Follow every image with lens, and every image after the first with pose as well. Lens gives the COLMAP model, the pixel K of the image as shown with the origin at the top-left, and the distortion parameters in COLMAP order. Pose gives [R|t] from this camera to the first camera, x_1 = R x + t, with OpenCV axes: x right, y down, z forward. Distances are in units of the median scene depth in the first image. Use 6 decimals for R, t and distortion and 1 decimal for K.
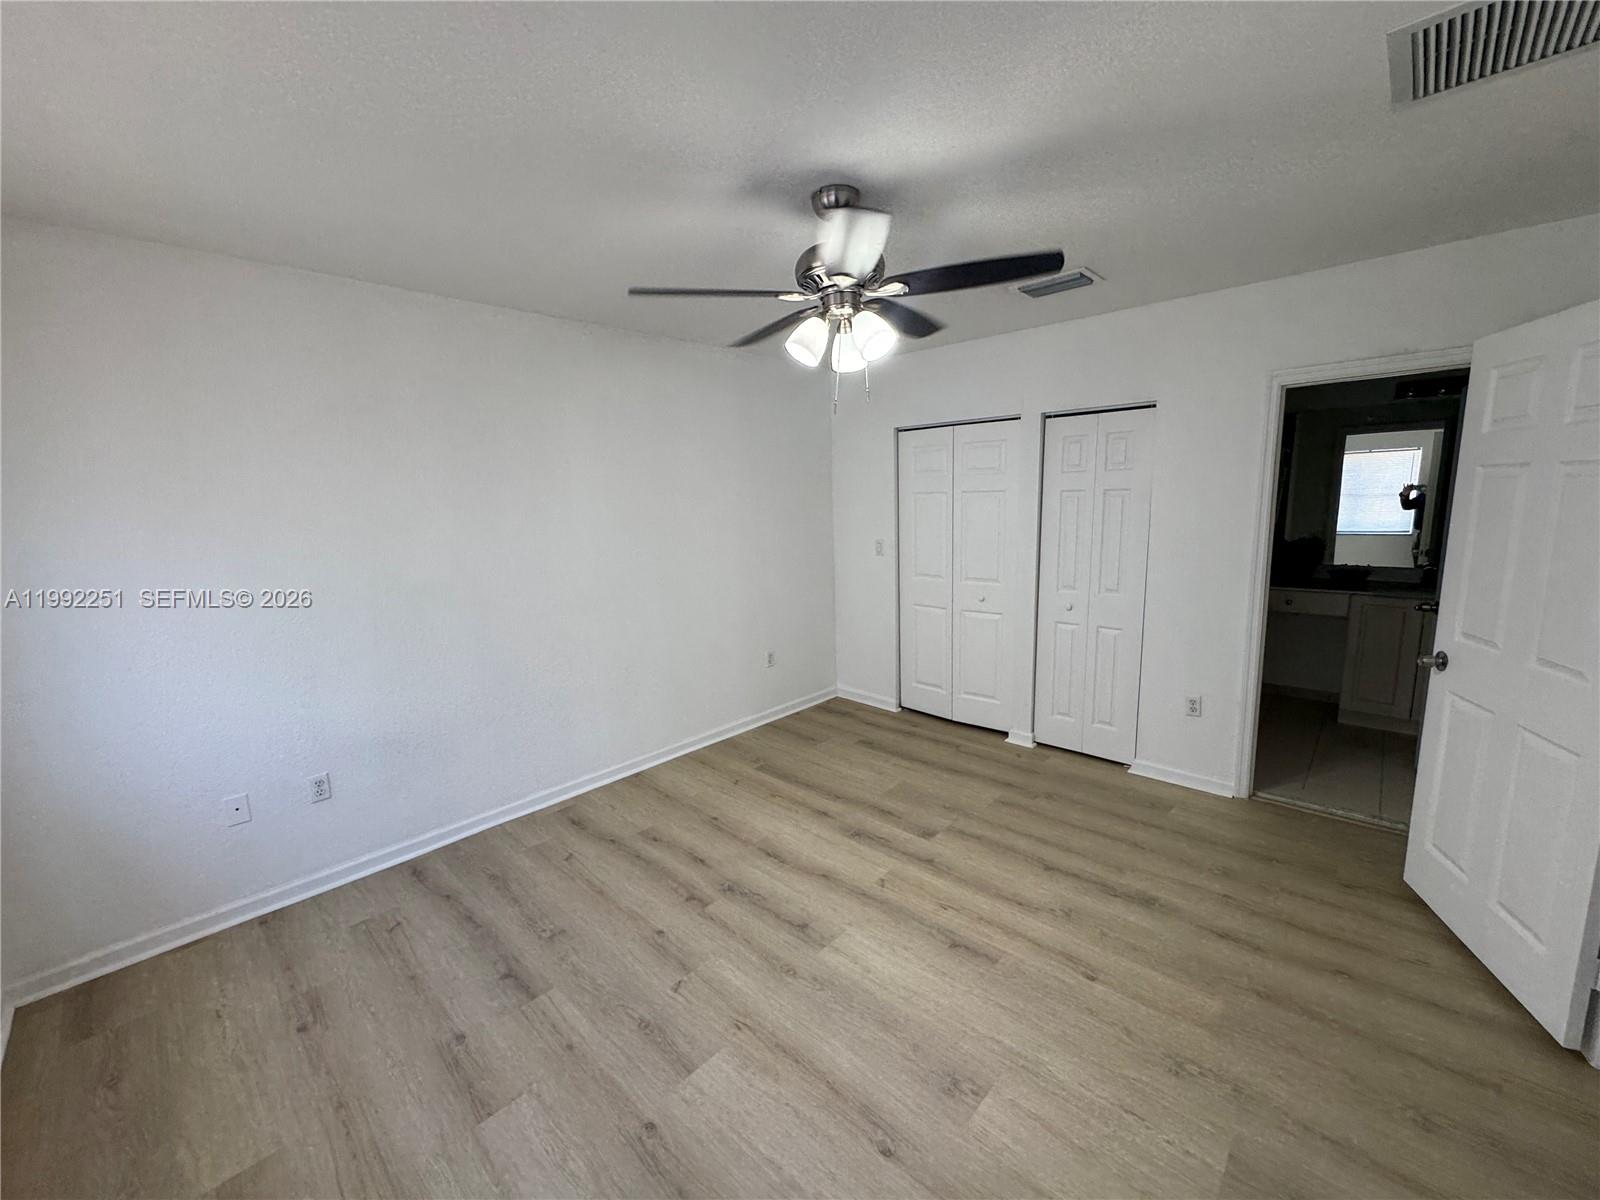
lens RADIAL K [[644.5, 0, 800.0], [0, 644.5, 600.0], [0, 0, 1]] dist [-0.000501, 0.000352]
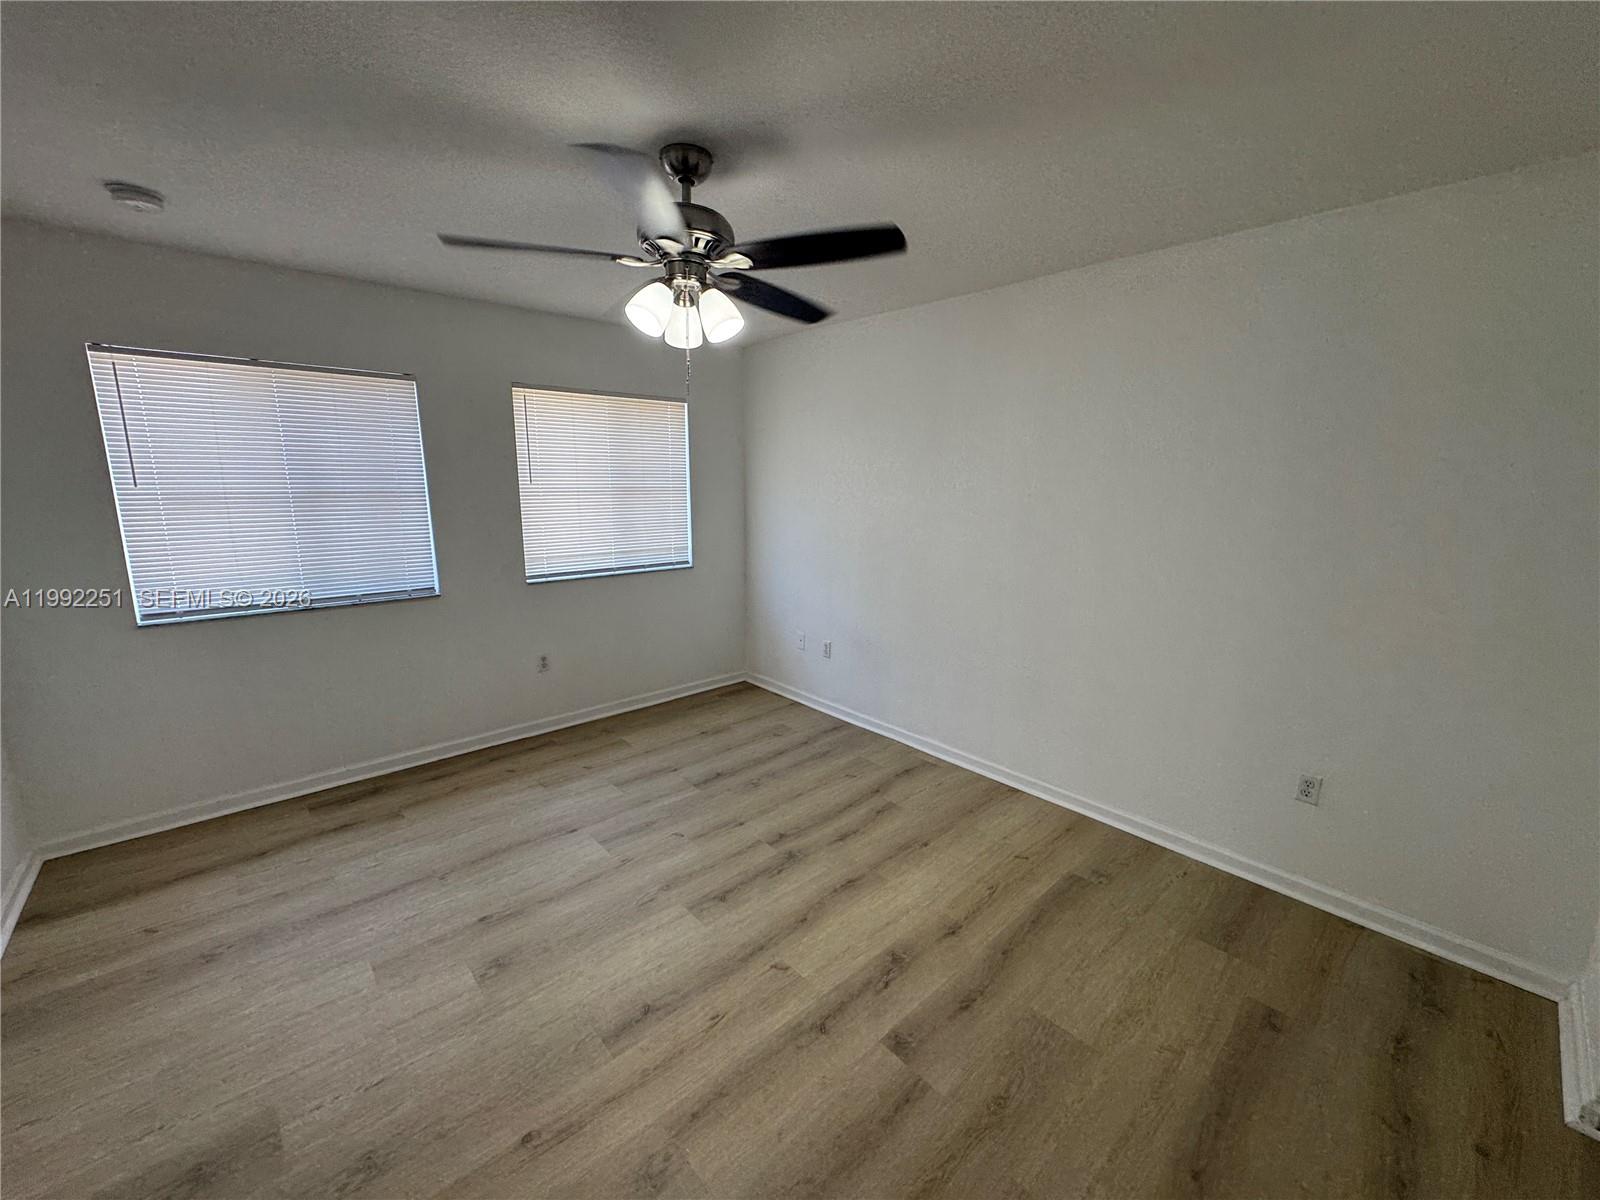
lens RADIAL K [[644.5, 0, 800.0], [0, 644.5, 600.0], [0, 0, 1]] dist [-0.000501, 0.000352]
pose [[-0.082182, 0.219555, -0.972133, 0.783942], [-0.168731, 0.958286, 0.230692, -0.183582], [0.982230, 0.182987, -0.041708, 0.948457]]
